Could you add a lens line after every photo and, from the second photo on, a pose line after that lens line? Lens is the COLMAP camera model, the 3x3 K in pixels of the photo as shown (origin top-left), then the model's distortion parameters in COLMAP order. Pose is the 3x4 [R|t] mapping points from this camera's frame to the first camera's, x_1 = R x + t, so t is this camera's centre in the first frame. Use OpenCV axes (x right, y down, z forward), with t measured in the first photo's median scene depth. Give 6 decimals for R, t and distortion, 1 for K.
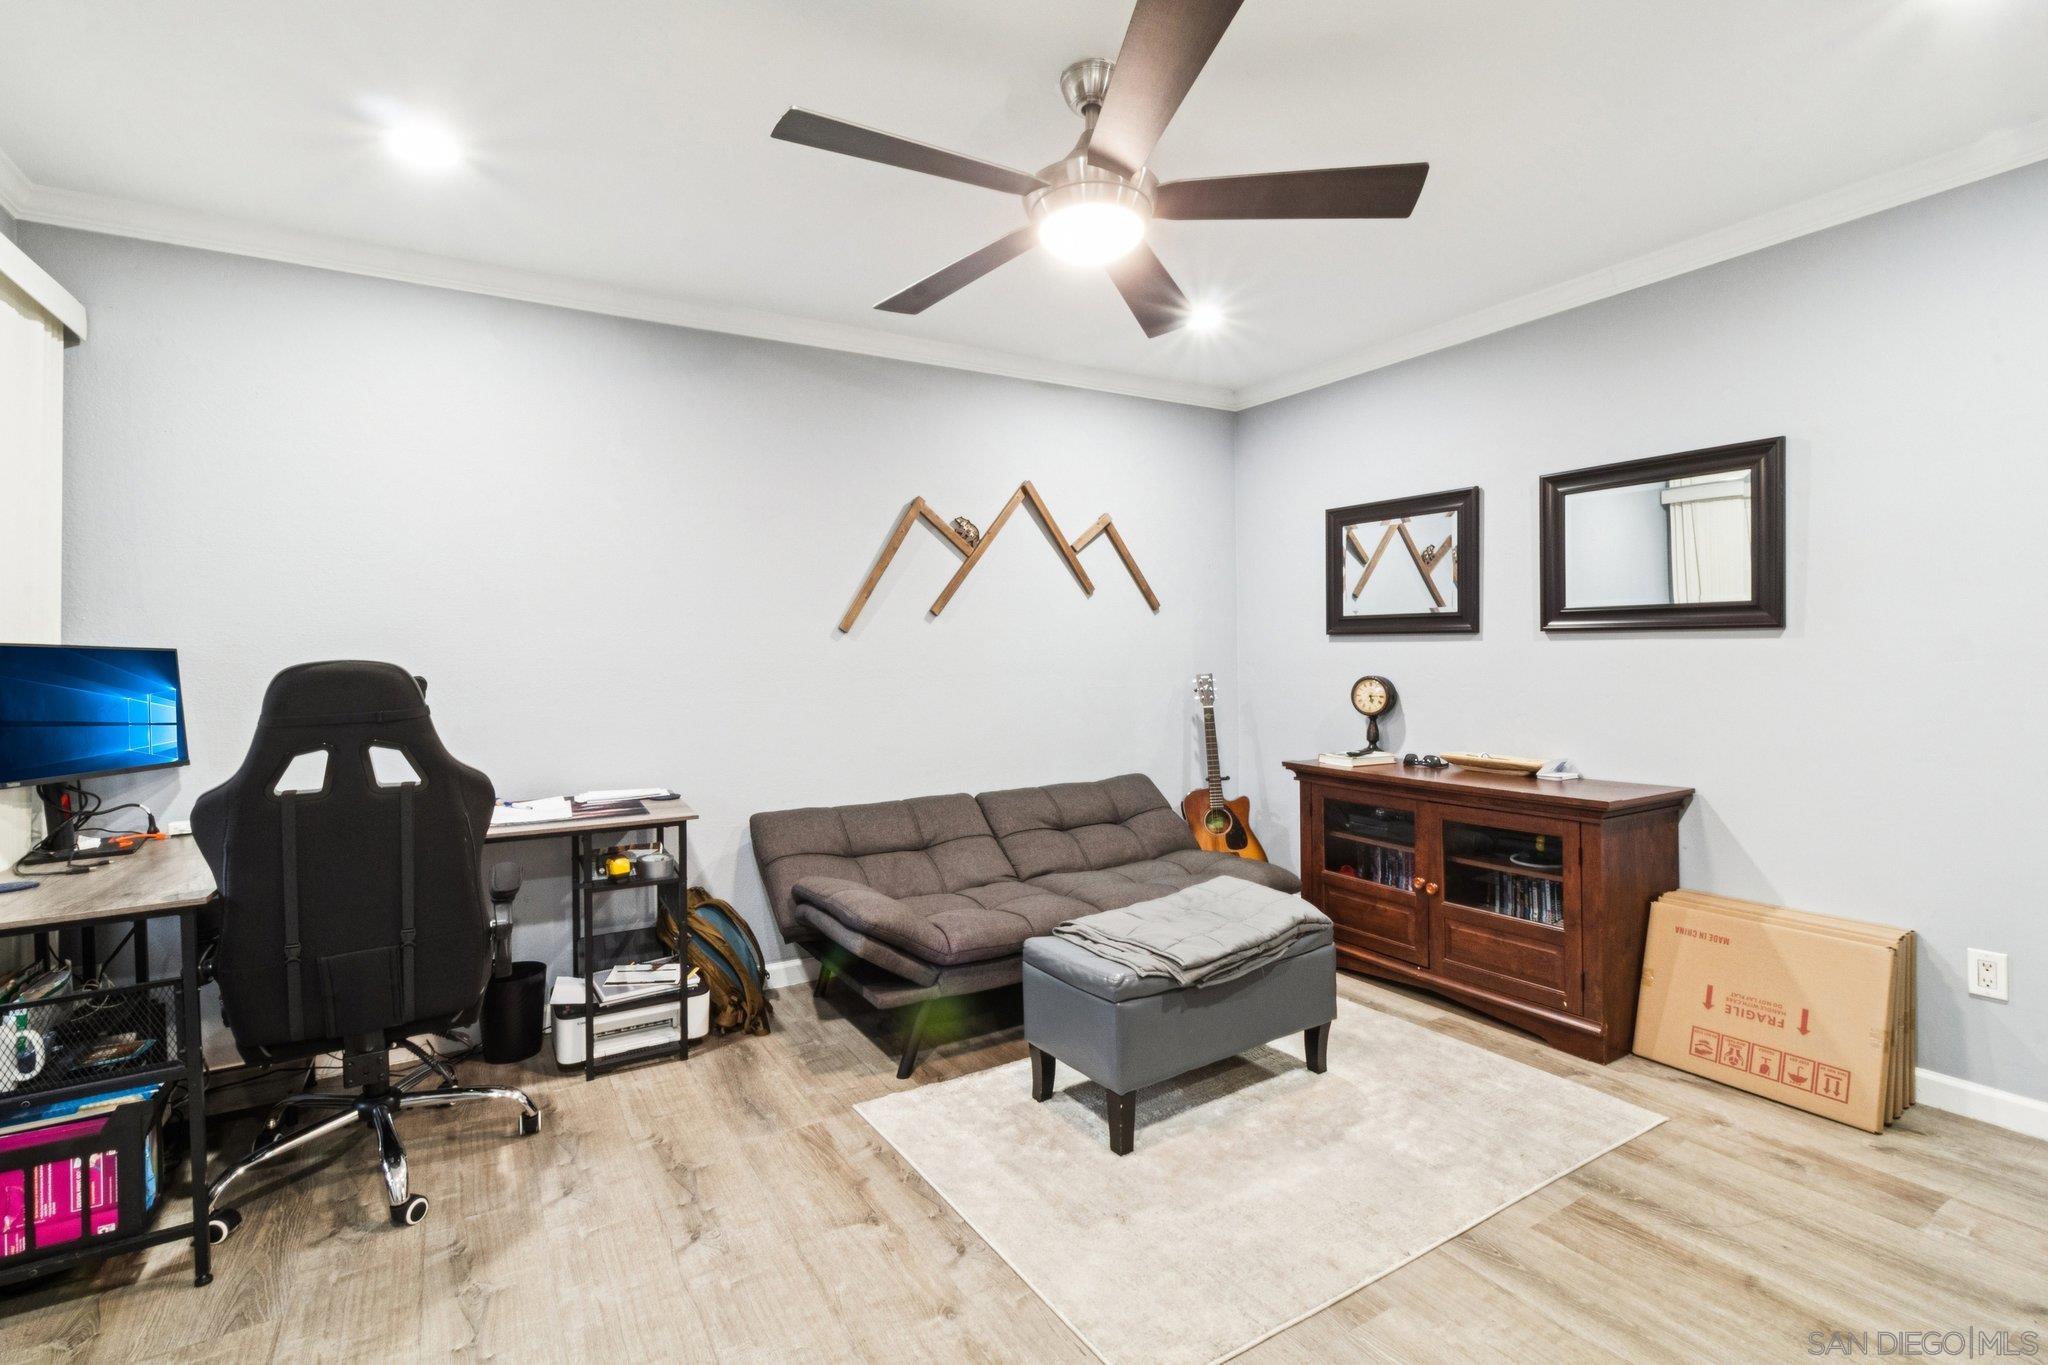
lens RADIAL K [[948.3, 0, 1010.5], [0, 948.3, 660.0], [0, 0, 1]] dist [0.001484, 0.001595]
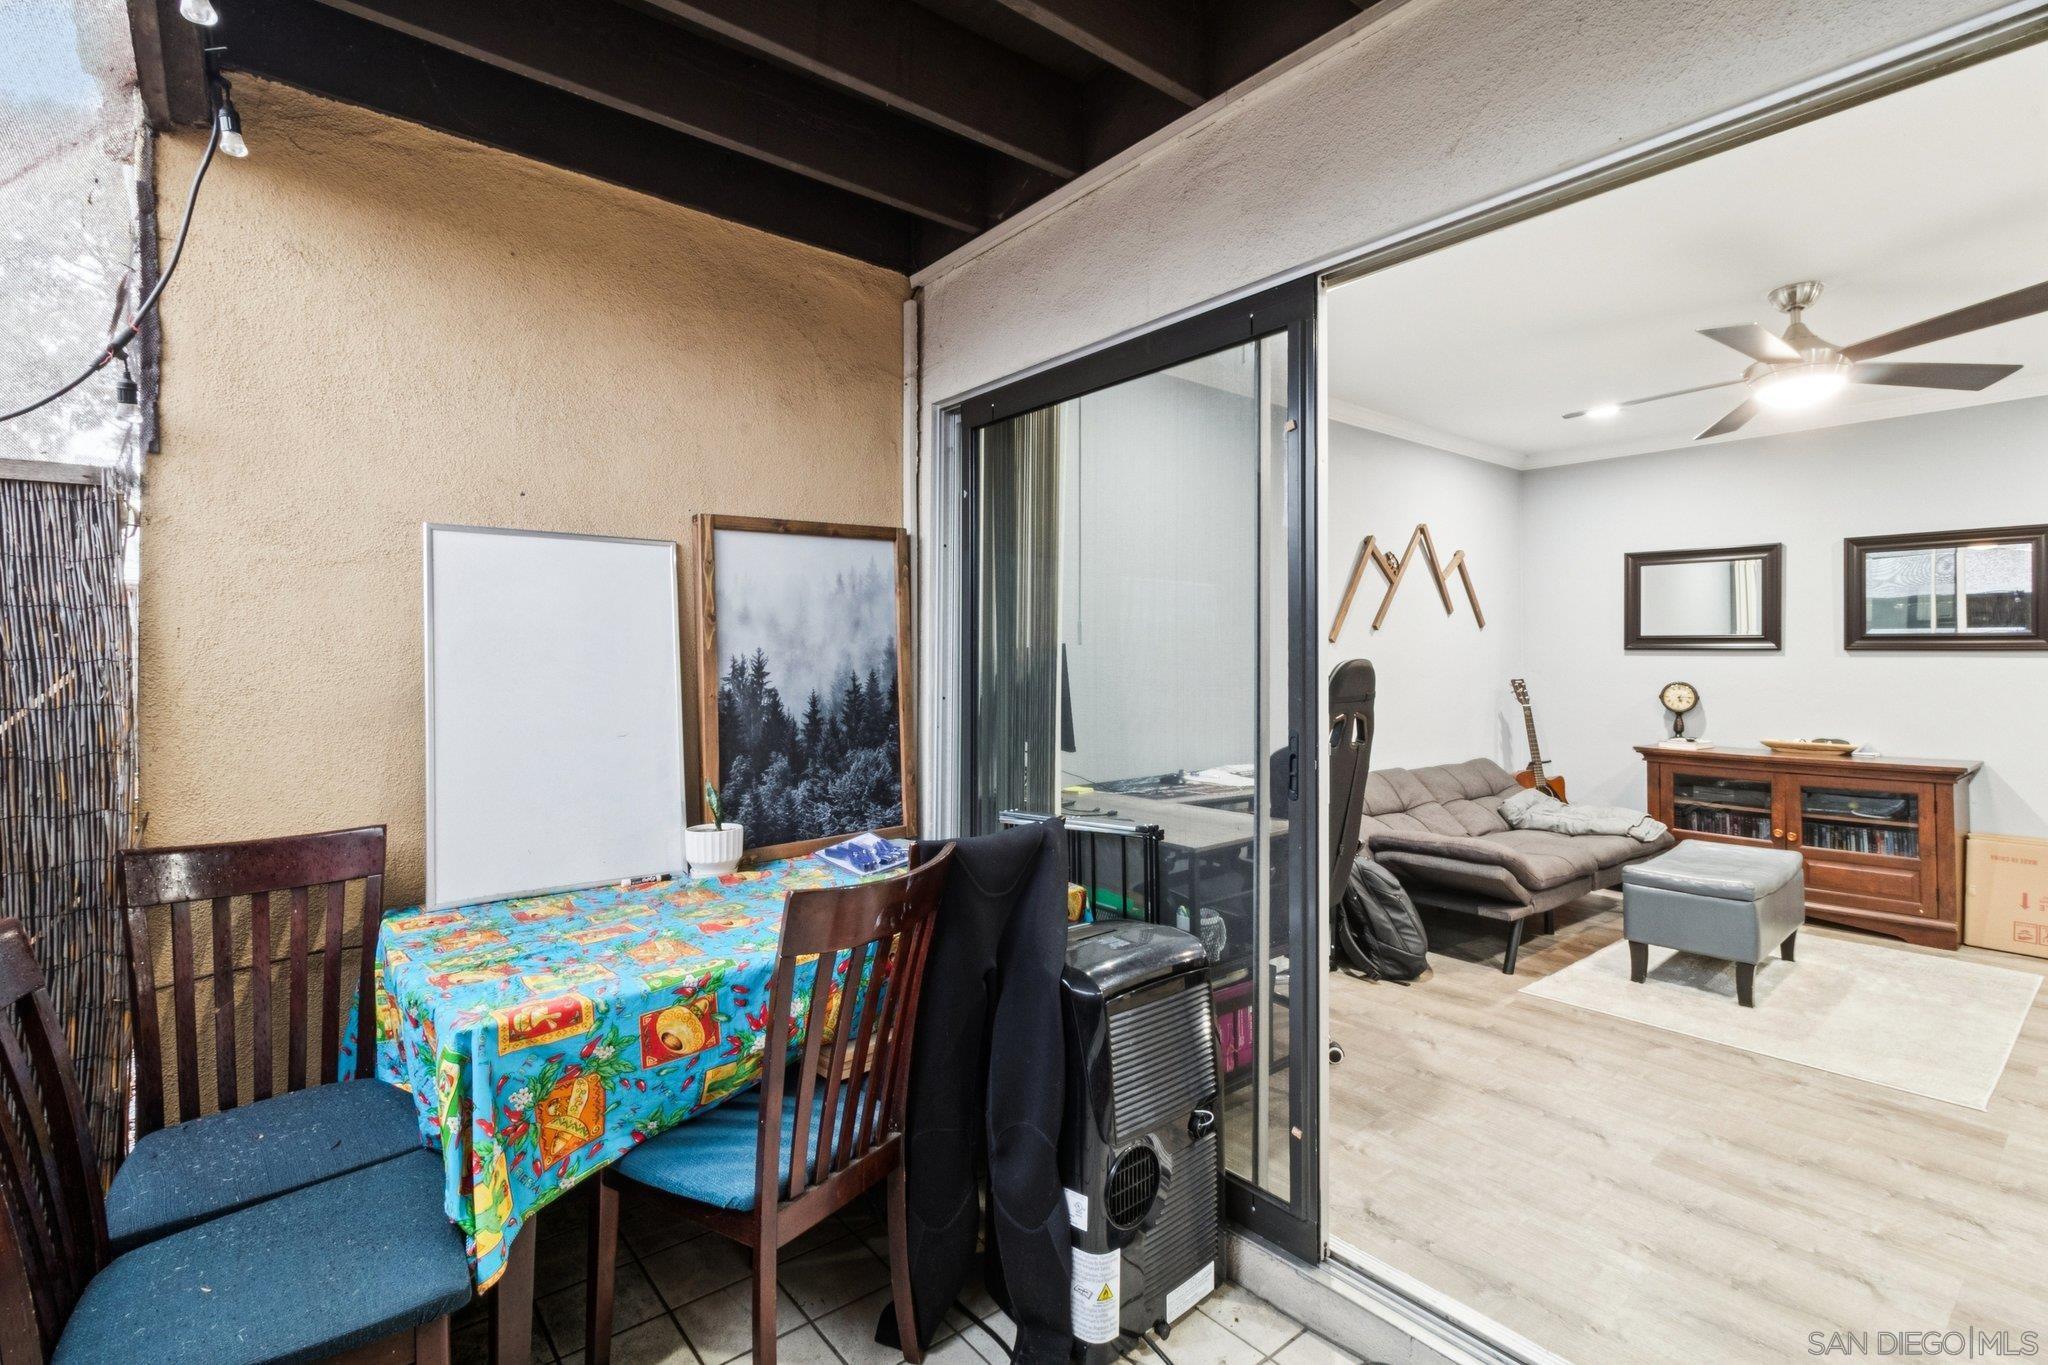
lens RADIAL K [[948.3, 0, 1010.5], [0, 948.3, 660.0], [0, 0, 1]] dist [0.001484, 0.001595]
pose [[0.989605, 0.013876, 0.143144, -0.911169], [-0.012556, 0.999870, -0.010117, 0.014841], [-0.143266, 0.008214, 0.989650, -0.208021]]
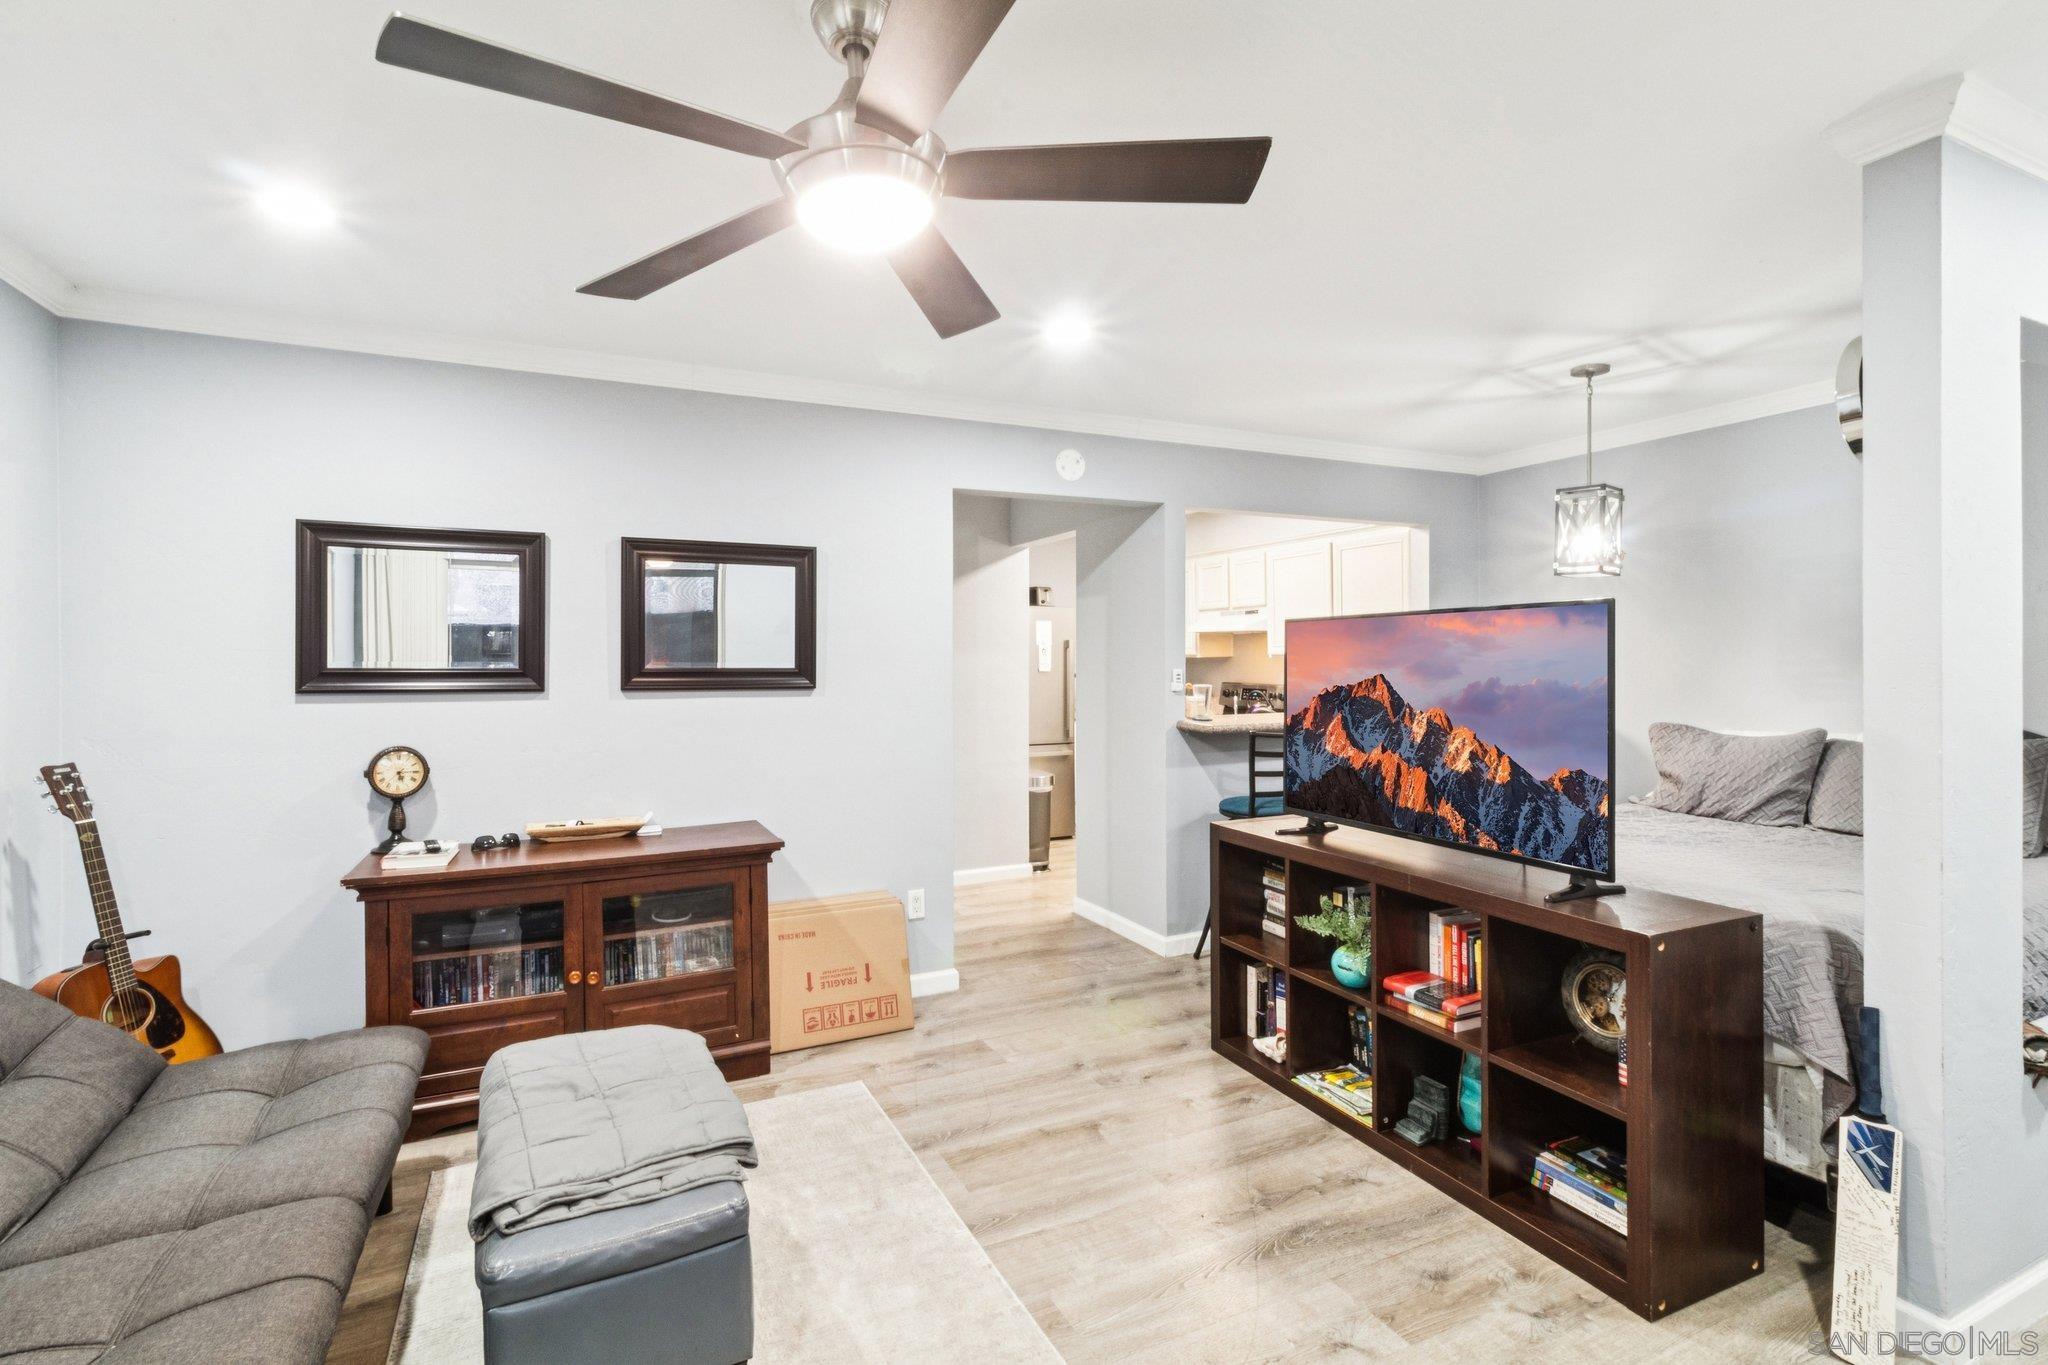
lens RADIAL K [[948.3, 0, 1010.5], [0, 948.3, 660.0], [0, 0, 1]] dist [0.001484, 0.001595]
pose [[0.096634, 0.010901, 0.995260, -0.441966], [0.011879, 0.999856, -0.012104, -0.049367], [-0.995249, 0.012992, 0.096491, 0.533524]]
